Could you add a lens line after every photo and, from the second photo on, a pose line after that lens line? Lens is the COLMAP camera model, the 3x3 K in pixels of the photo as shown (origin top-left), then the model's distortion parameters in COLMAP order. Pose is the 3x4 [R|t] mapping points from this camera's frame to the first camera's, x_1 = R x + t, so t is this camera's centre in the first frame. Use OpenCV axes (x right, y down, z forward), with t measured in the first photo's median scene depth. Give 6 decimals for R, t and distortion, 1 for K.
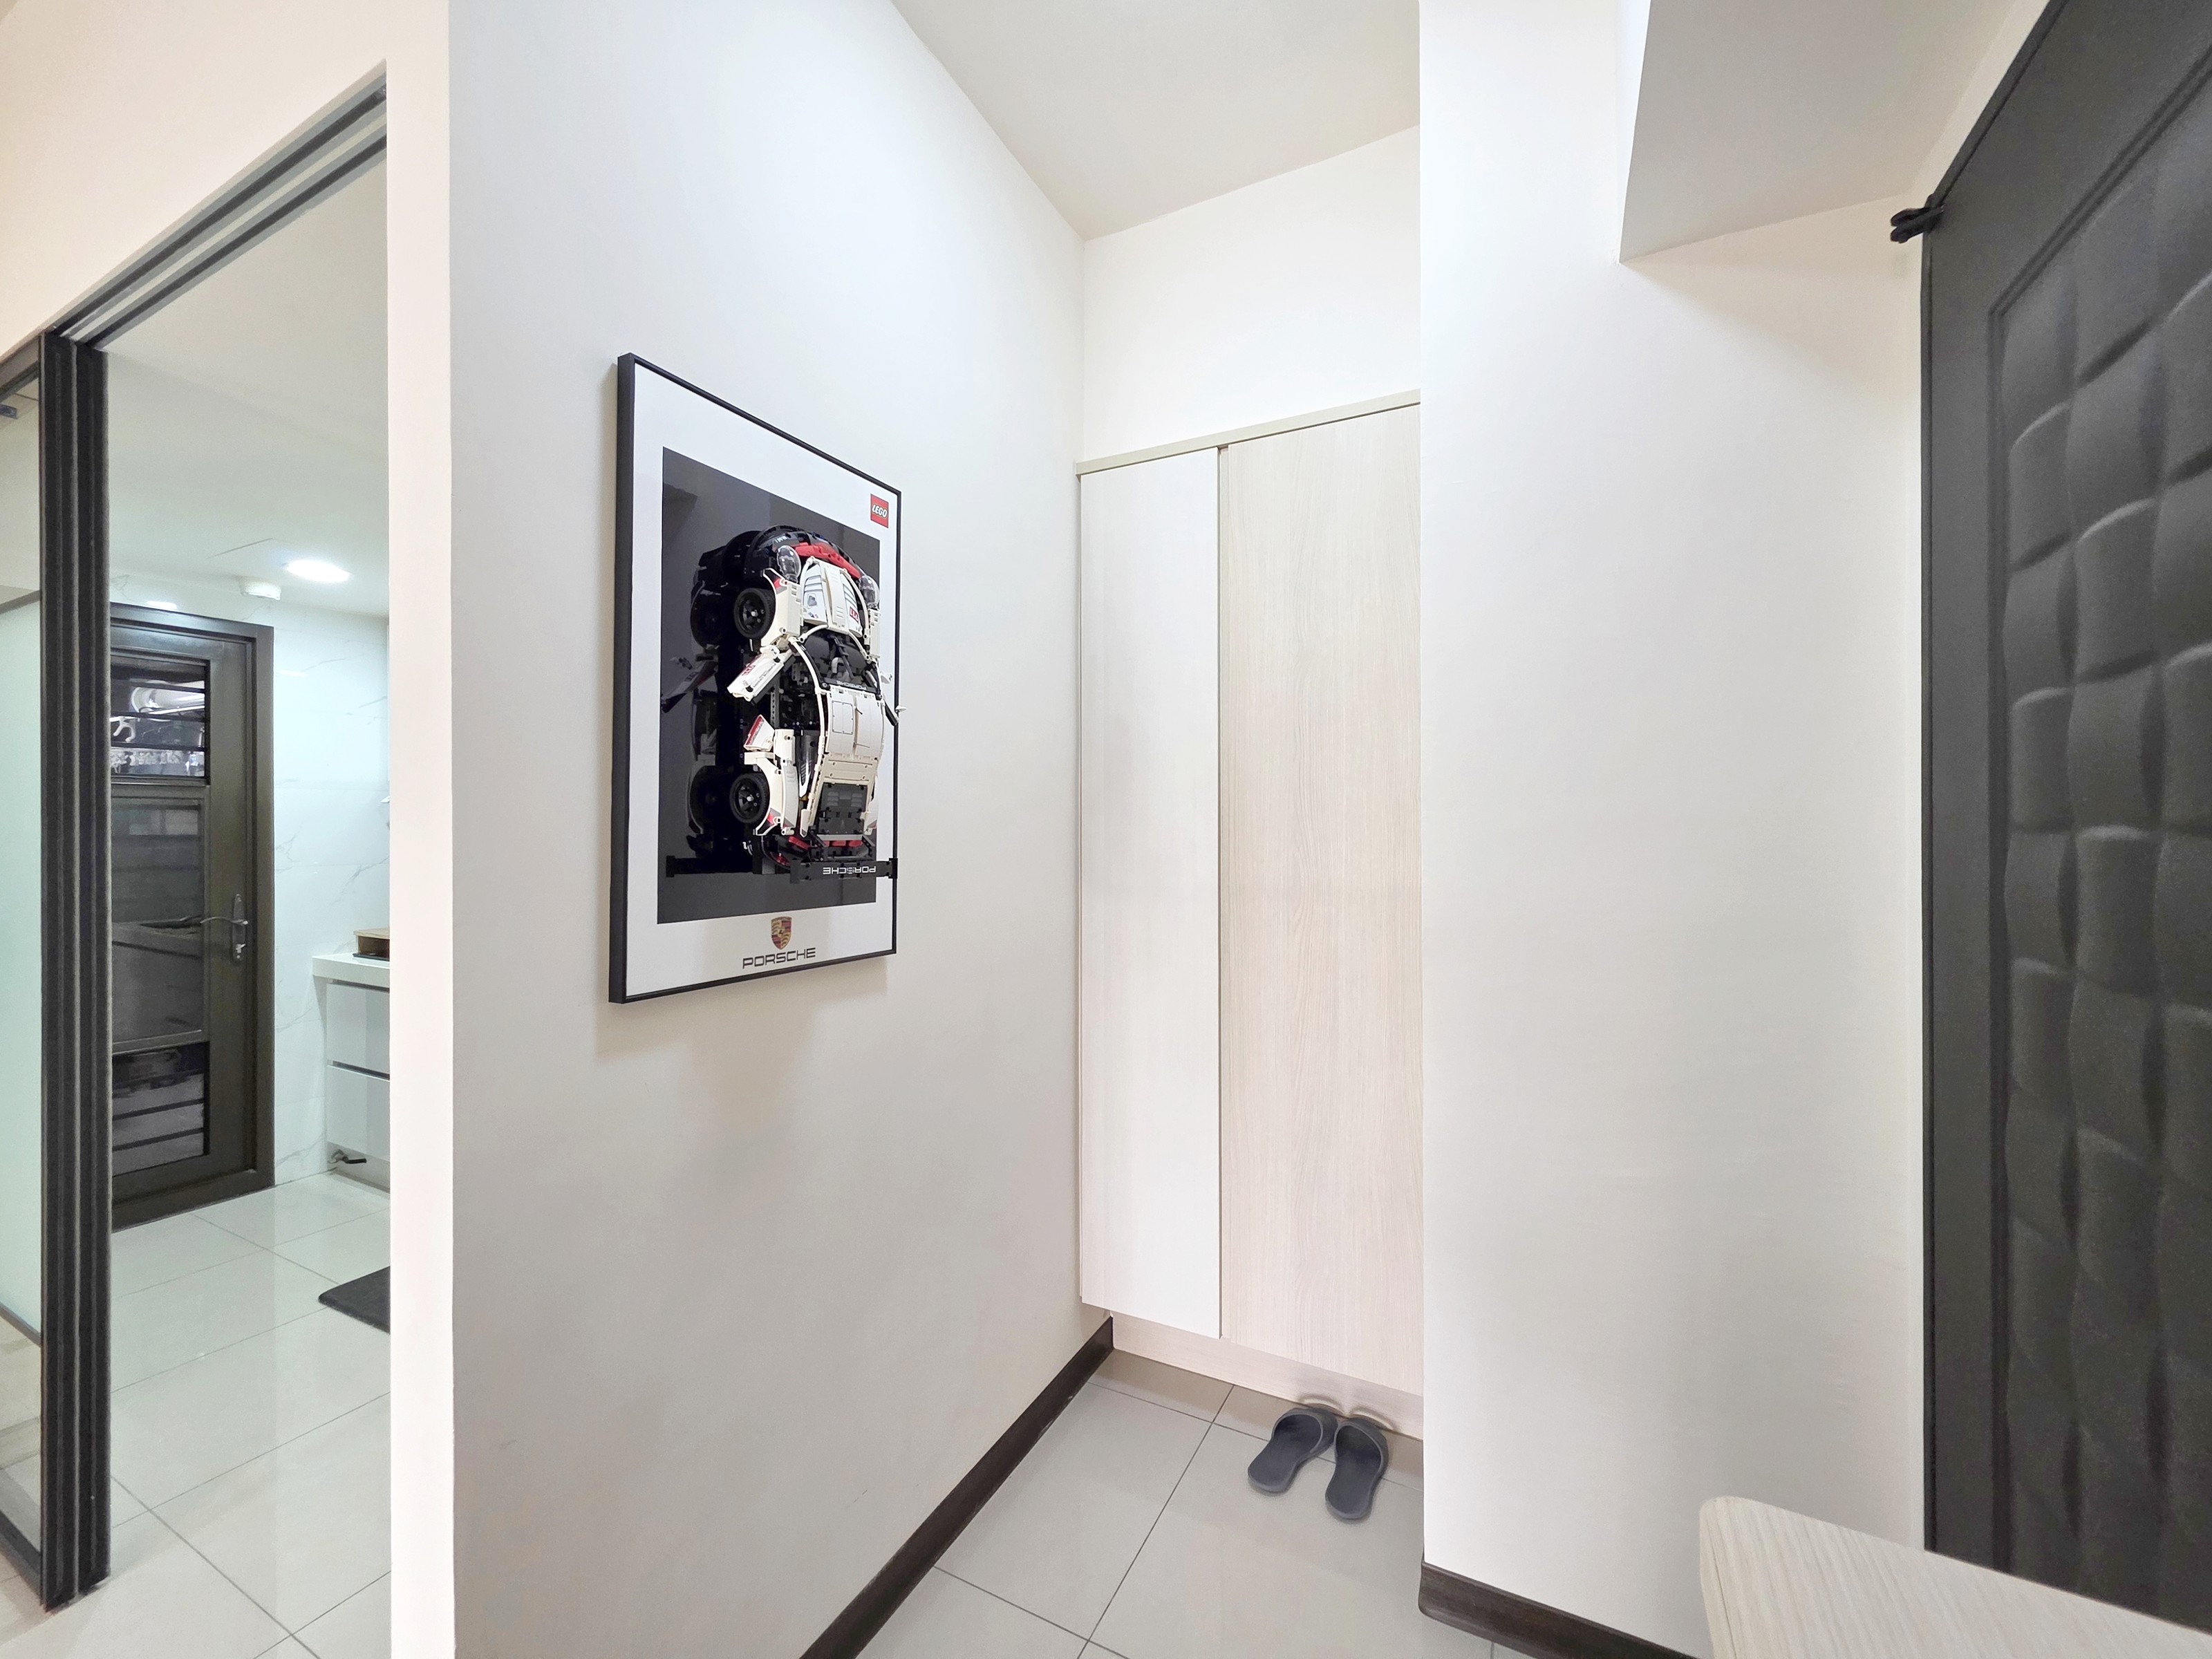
lens RADIAL K [[885.6, 0, 1090.6], [0, 885.6, 831.0], [0, 0, 1]] dist [0.004517, -0.000824]
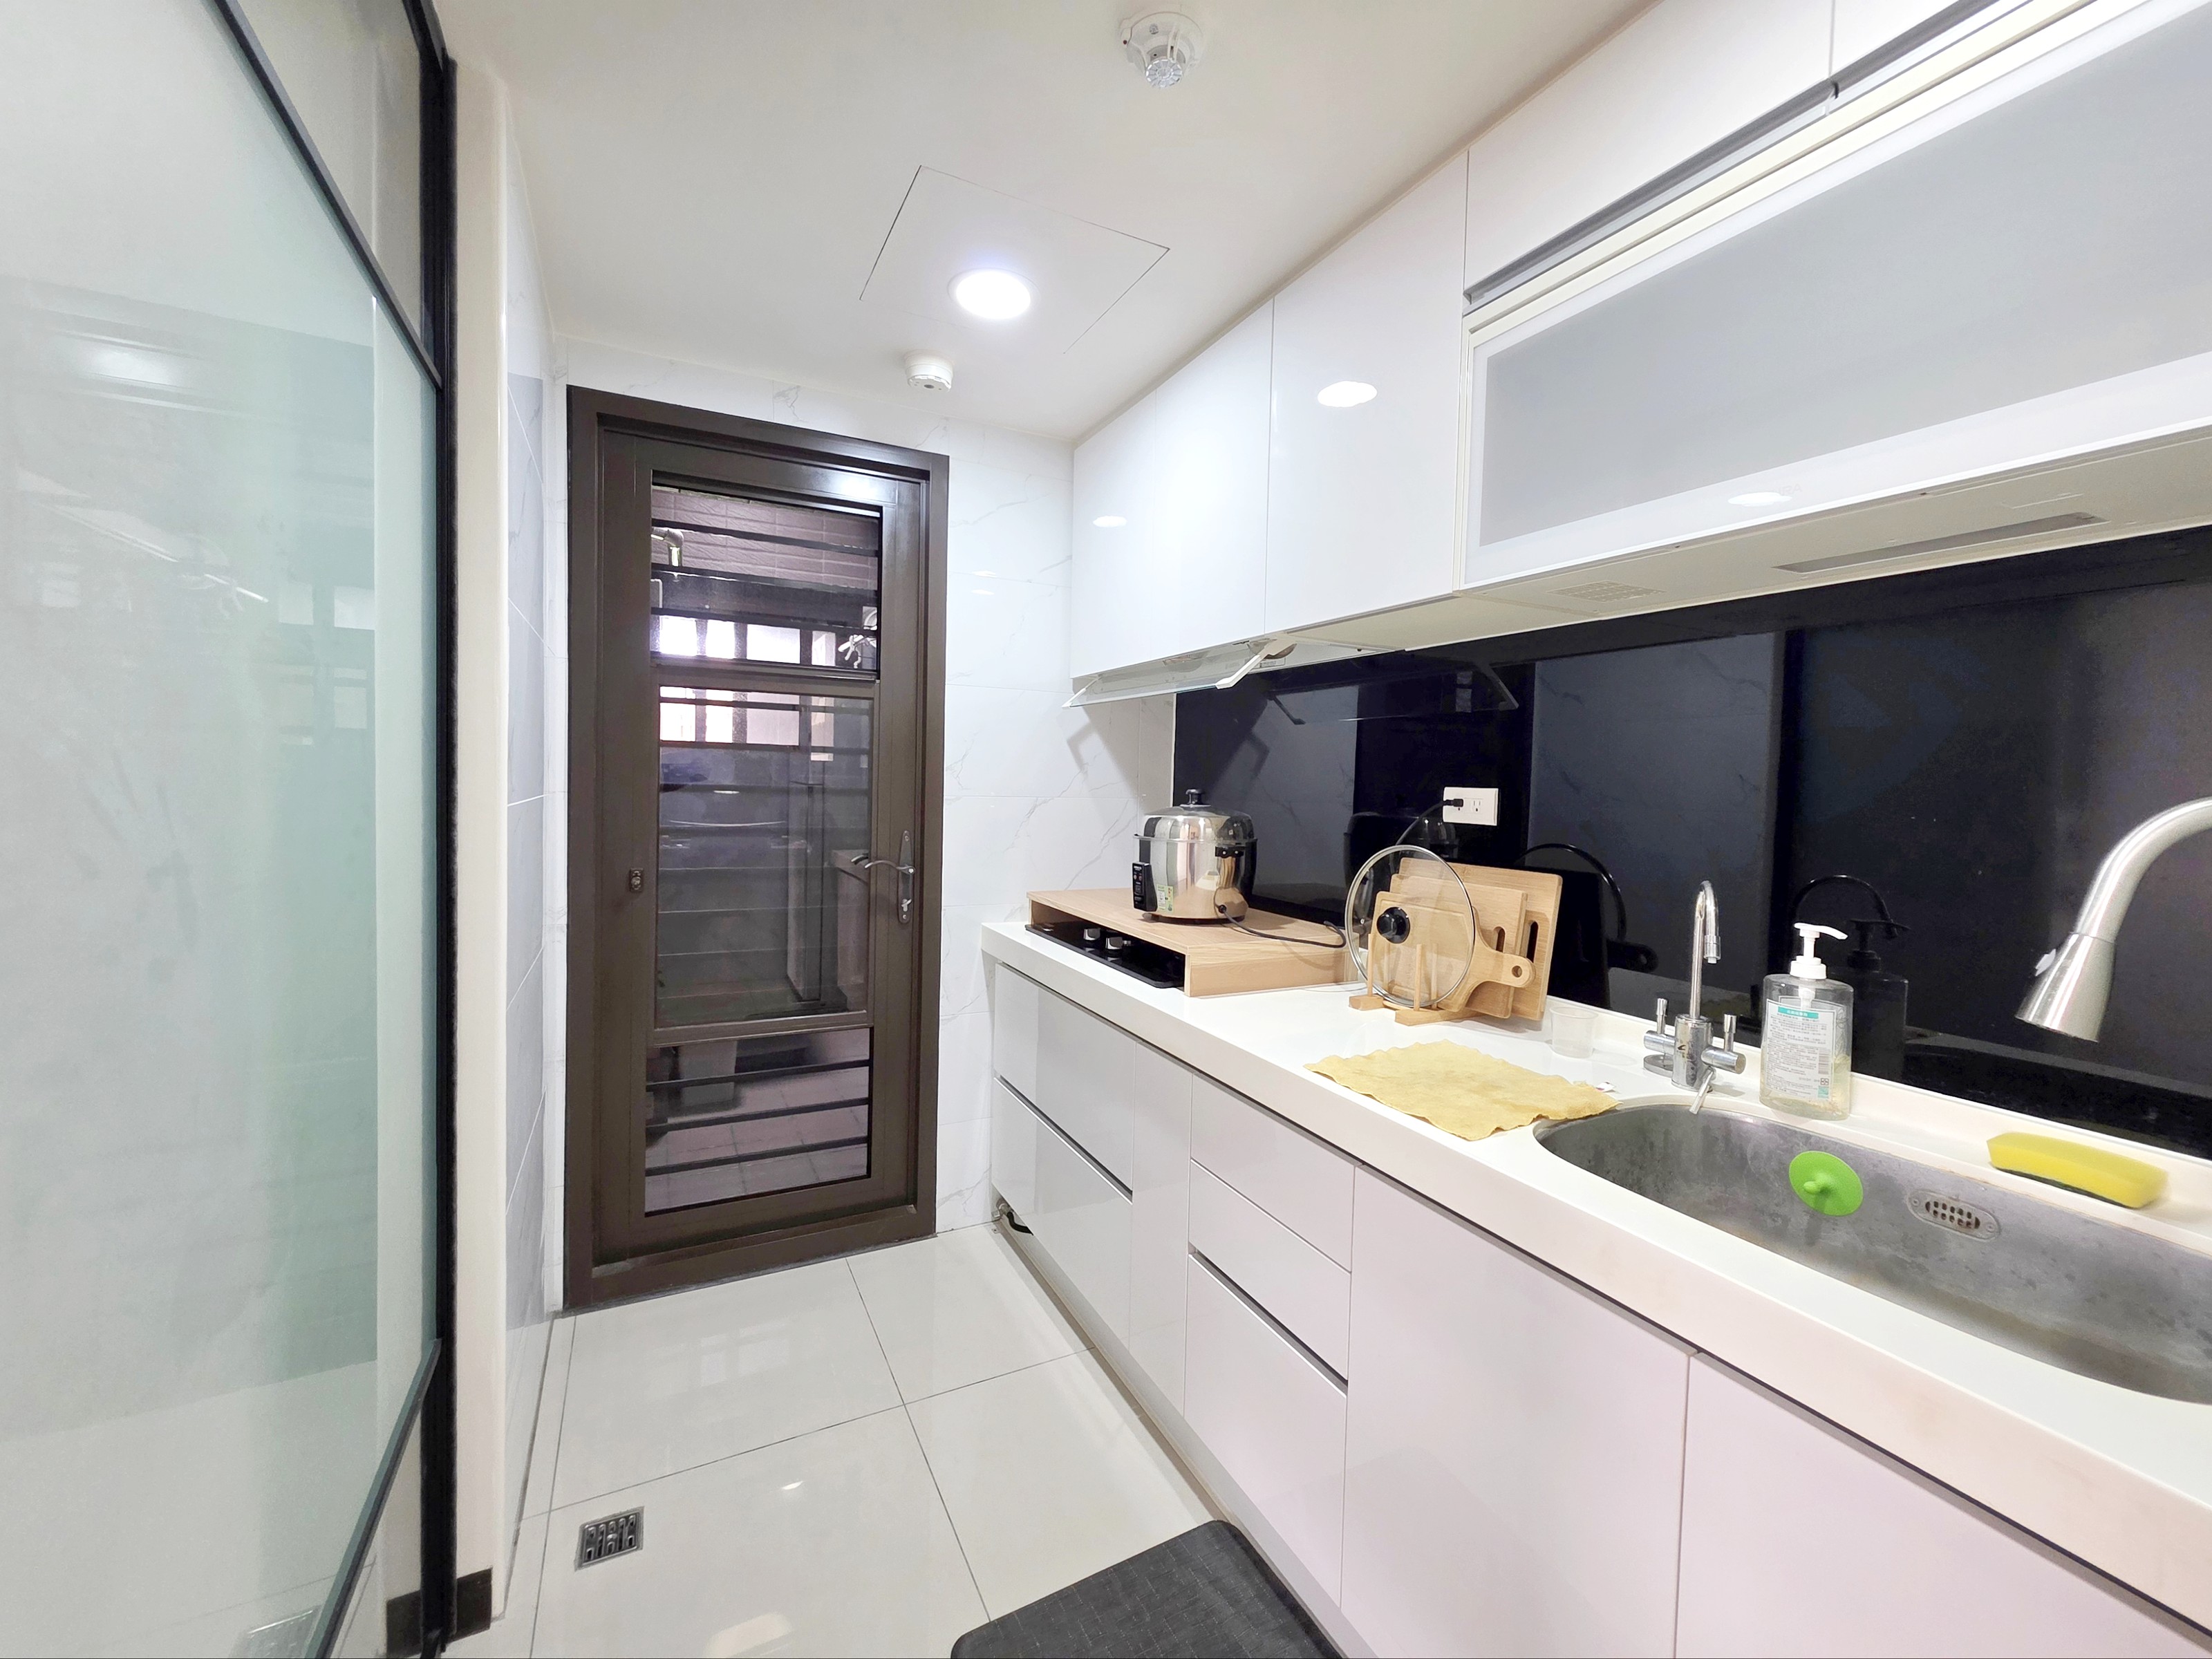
lens RADIAL K [[885.6, 0, 1098.2], [0, 885.6, 817.6], [0, 0, 1]] dist [0.004517, -0.000824]
pose [[0.811640, 0.044588, -0.582453, -0.410253], [-0.025445, 0.998835, 0.041006, 0.026261], [0.583603, -0.018461, 0.811829, 0.504165]]
